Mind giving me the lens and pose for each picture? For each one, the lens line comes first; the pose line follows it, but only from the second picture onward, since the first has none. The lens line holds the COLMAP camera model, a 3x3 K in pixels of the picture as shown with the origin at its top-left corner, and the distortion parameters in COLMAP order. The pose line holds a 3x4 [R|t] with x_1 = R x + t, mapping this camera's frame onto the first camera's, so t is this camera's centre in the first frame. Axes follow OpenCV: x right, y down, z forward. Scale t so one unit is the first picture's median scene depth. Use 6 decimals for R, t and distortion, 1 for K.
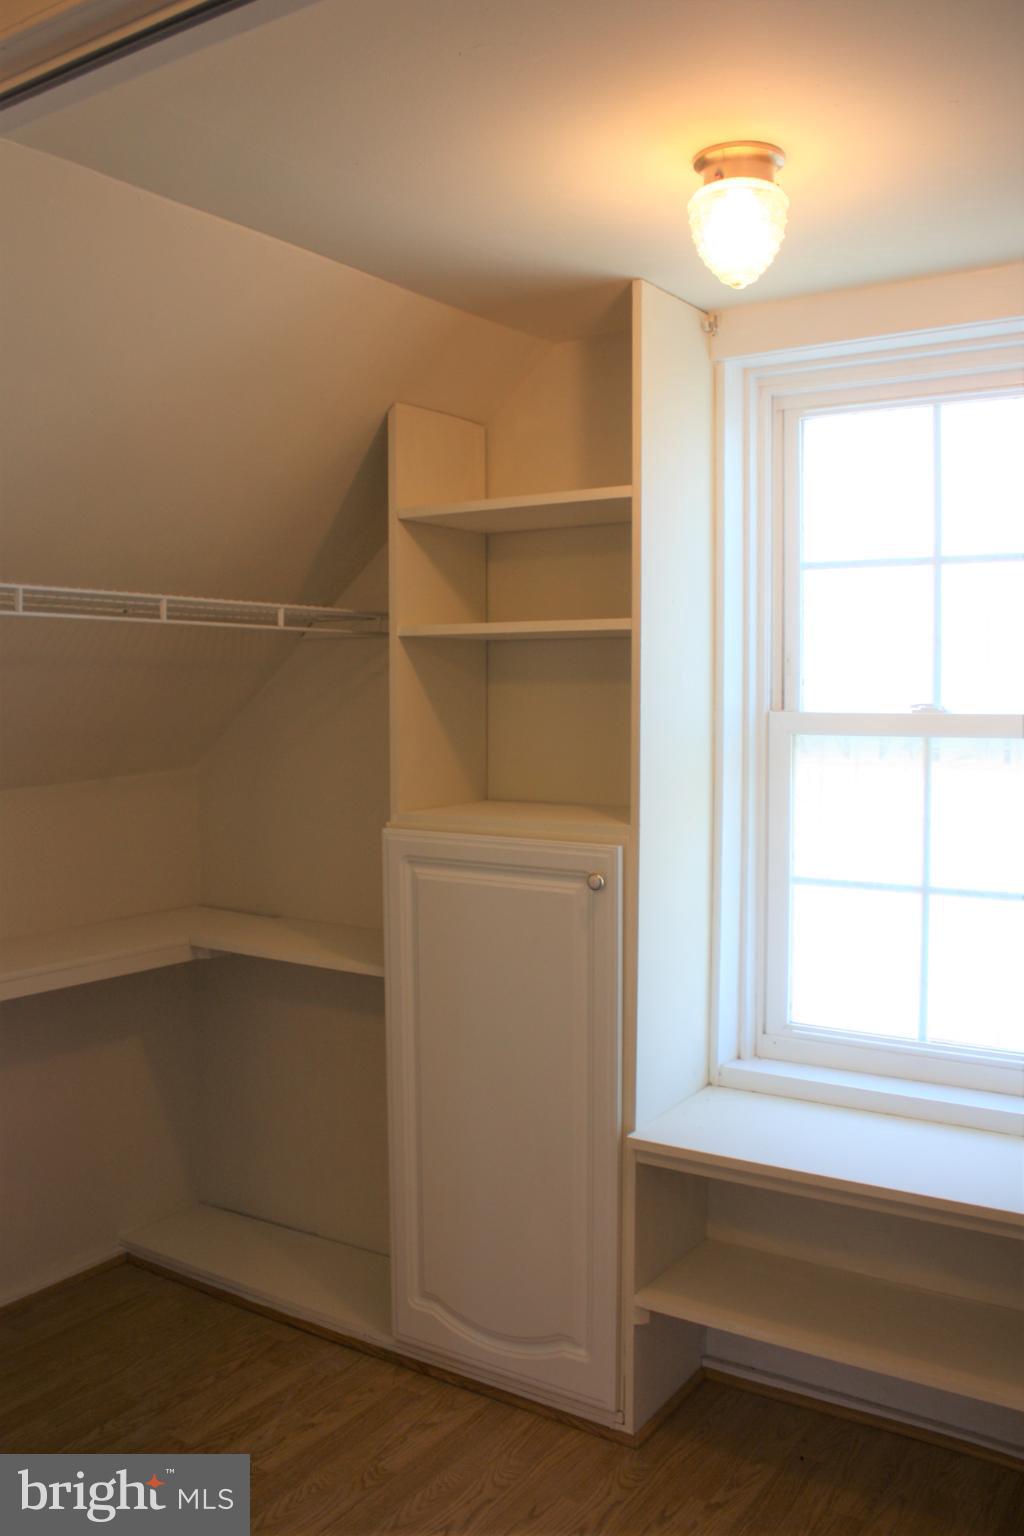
lens RADIAL K [[1302.1, 0, 435.4], [0, 1302.1, 764.9], [0, 0, 1]] dist [-0.119250, 0.006313]
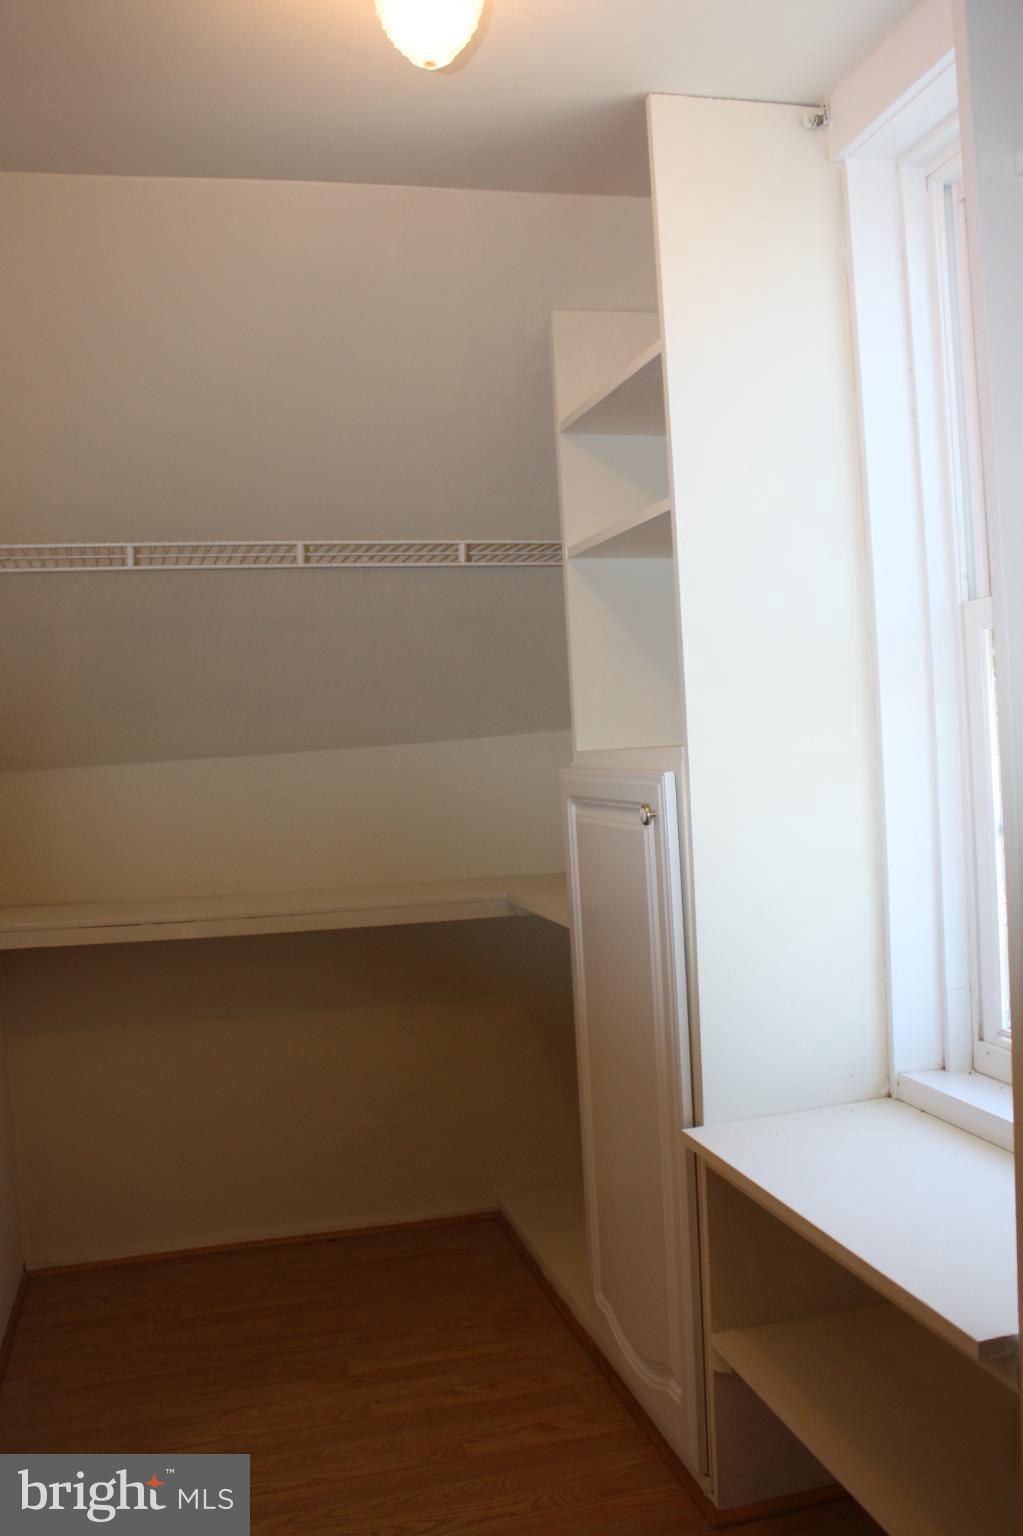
lens RADIAL K [[1302.1, 0, 434.9], [0, 1302.1, 764.9], [0, 0, 1]] dist [-0.119250, 0.006313]
pose [[0.756930, -0.016623, -0.653285, 0.509310], [0.005459, 0.999802, -0.019114, 0.065572], [0.653474, 0.010902, 0.756871, 0.252966]]
